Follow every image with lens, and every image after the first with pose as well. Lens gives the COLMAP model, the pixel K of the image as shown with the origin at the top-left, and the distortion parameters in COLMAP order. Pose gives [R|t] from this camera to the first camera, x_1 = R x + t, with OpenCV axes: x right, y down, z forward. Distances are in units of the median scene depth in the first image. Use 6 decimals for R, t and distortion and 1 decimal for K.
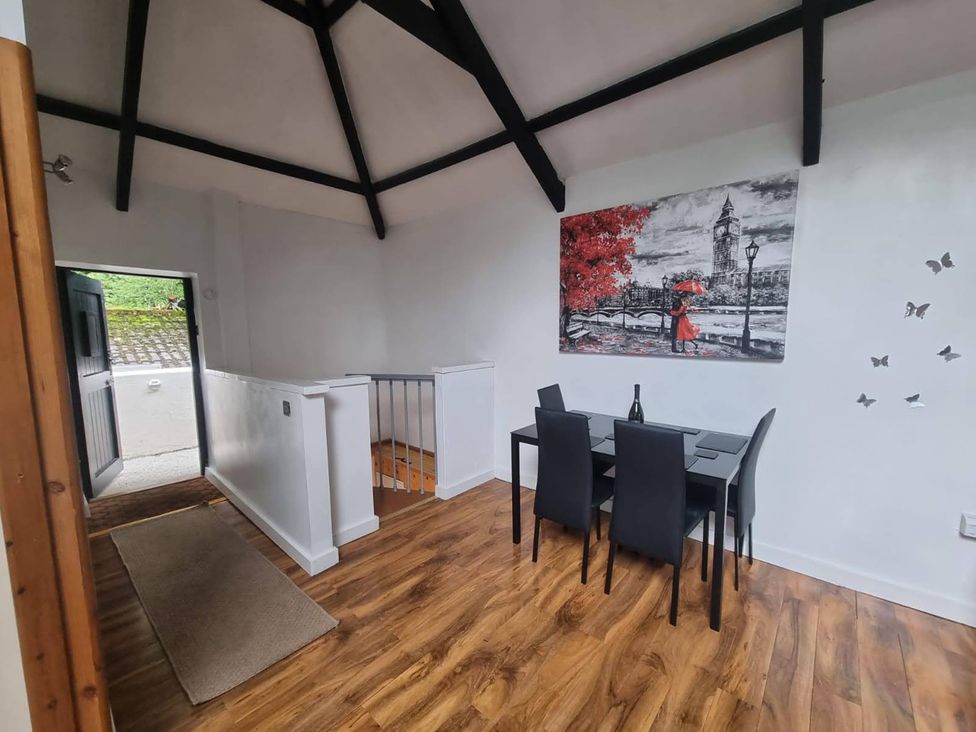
lens RADIAL K [[406.8, 0, 482.5], [0, 406.8, 377.1], [0, 0, 1]] dist [0.012904, -0.001064]
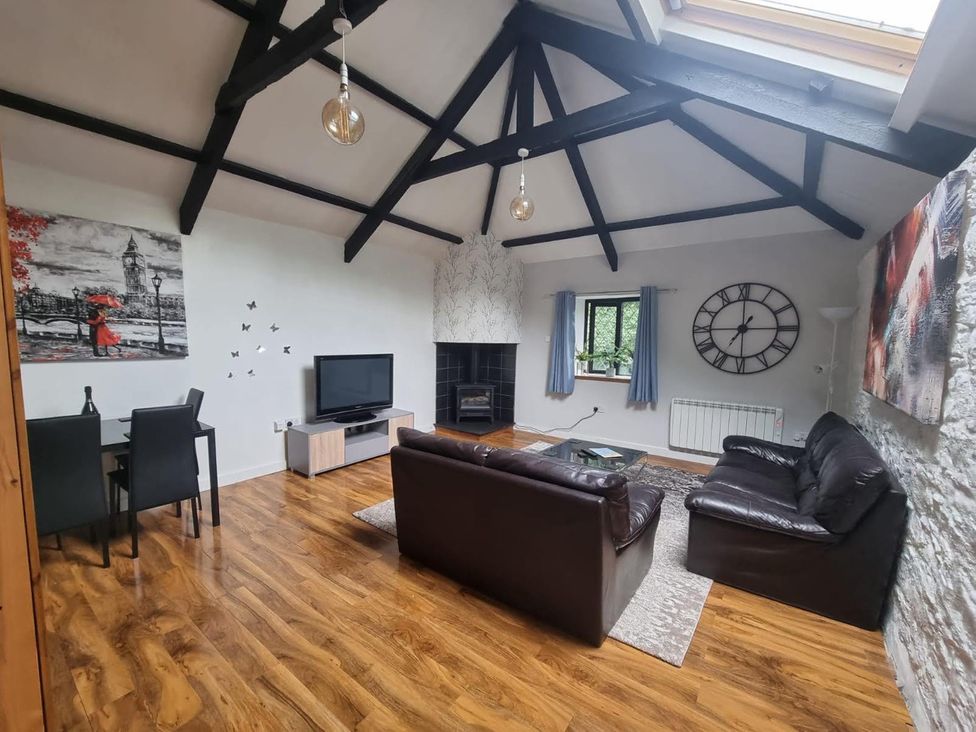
lens RADIAL K [[406.8, 0, 492.9], [0, 406.8, 360.6], [0, 0, 1]] dist [0.012904, -0.001064]
pose [[-0.091189, -0.067926, 0.993514, -0.820301], [0.092959, 0.992734, 0.076405, -0.035809], [-0.991485, 0.099323, -0.084213, -0.000346]]
